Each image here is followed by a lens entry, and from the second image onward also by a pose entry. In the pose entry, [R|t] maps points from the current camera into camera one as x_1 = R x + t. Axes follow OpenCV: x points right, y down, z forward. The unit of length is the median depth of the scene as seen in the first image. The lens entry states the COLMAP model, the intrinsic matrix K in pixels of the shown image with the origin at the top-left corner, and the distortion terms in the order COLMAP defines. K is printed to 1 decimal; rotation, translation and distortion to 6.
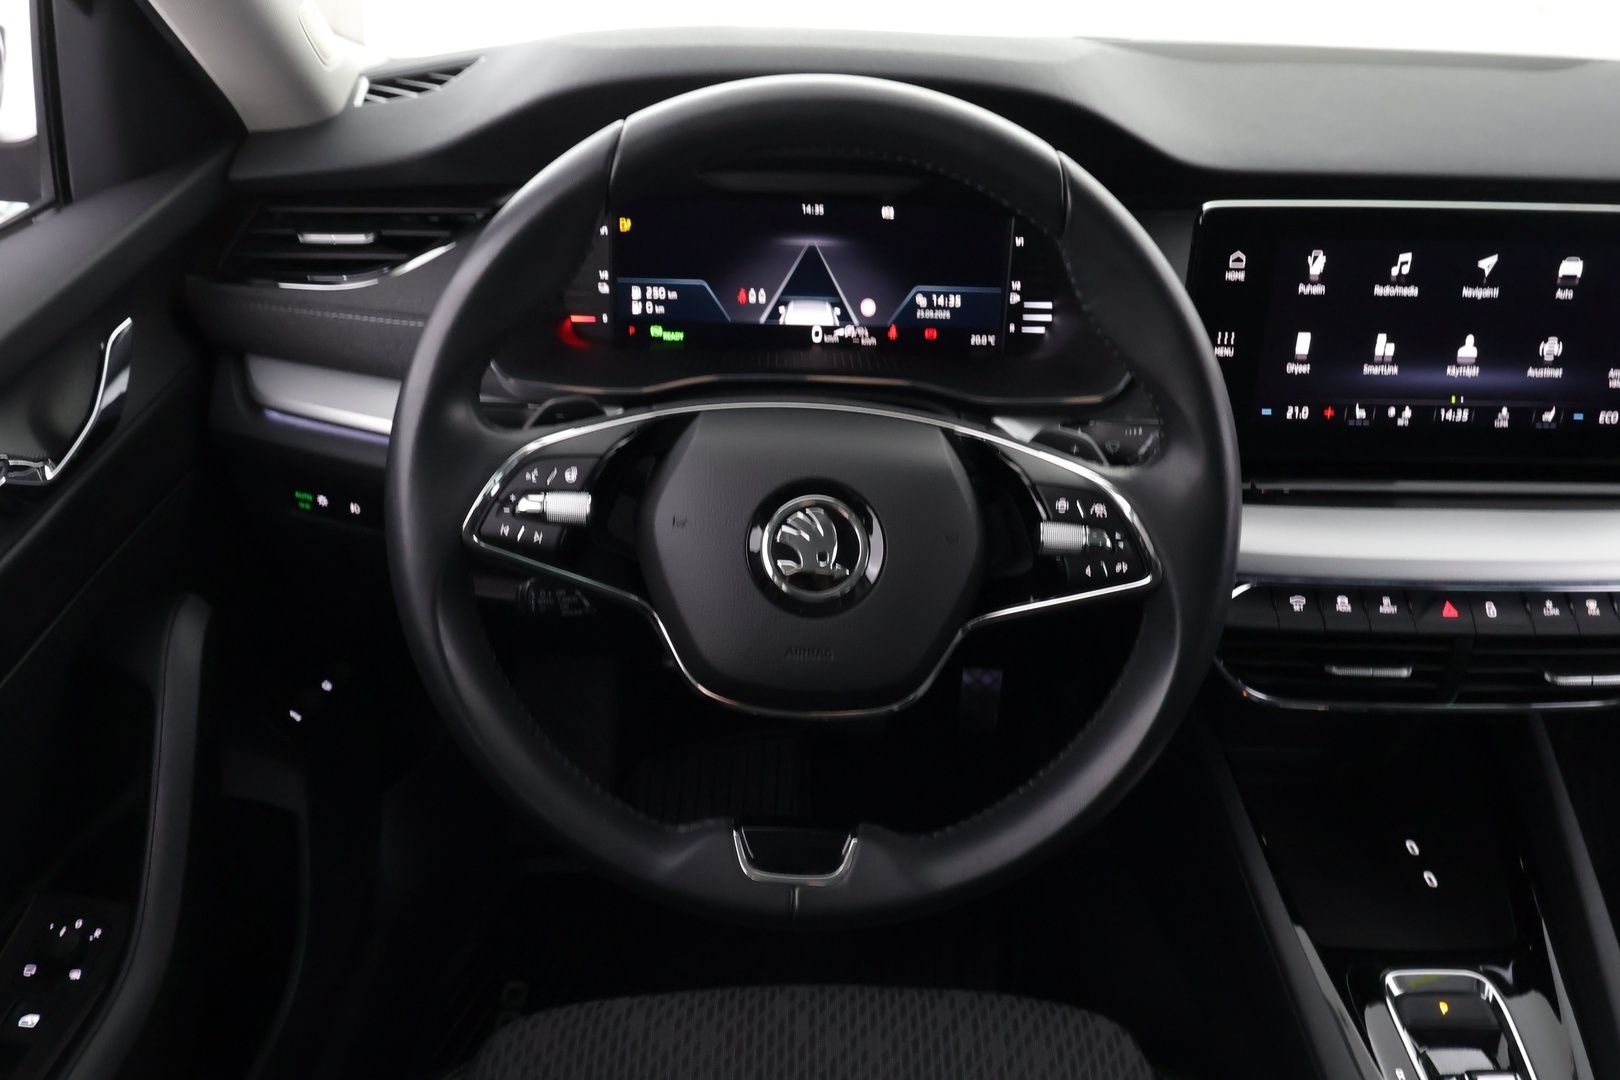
lens RADIAL K [[1247.3, 0, 805.5], [0, 1247.3, 528.4], [0, 0, 1]] dist [-0.001208, -0.007623]
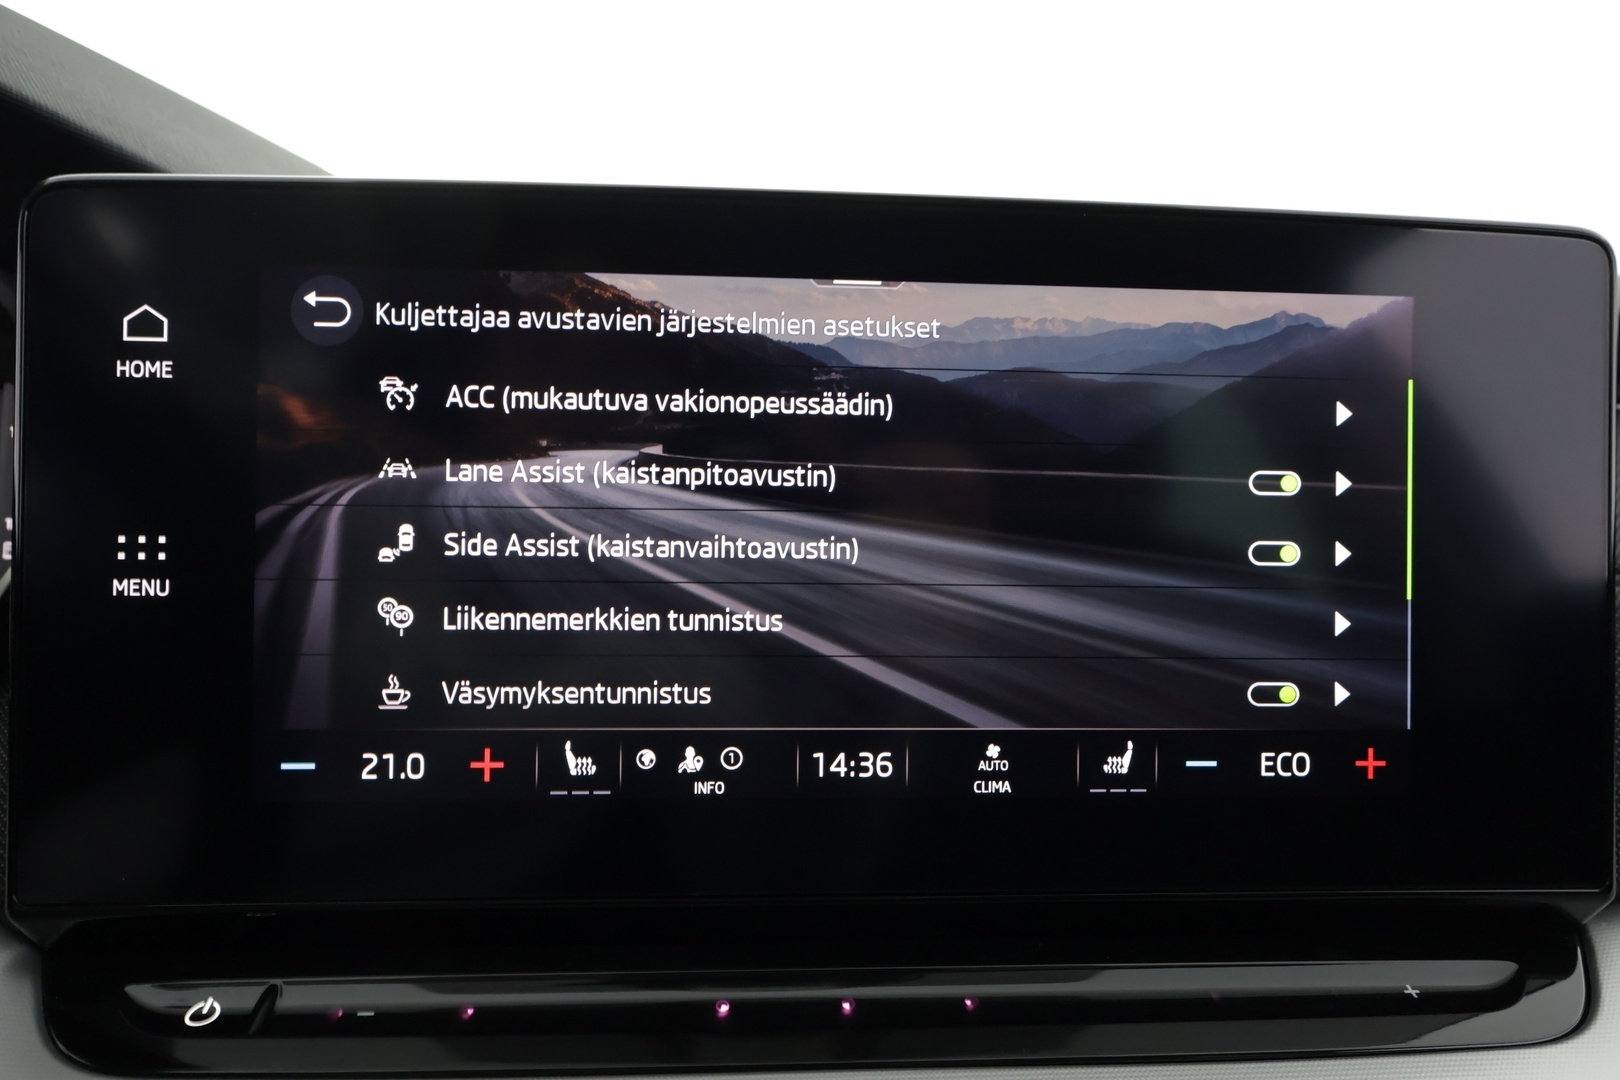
lens RADIAL K [[1047.2, 0, 805.2], [0, 1047.2, 547.8], [0, 0, 1]] dist [0.014853, 0.002231]
pose [[0.998623, -0.008781, 0.051720, 0.509026], [0.027411, 0.927940, -0.371720, -0.039308], [-0.044729, 0.372626, 0.926903, 0.725905]]
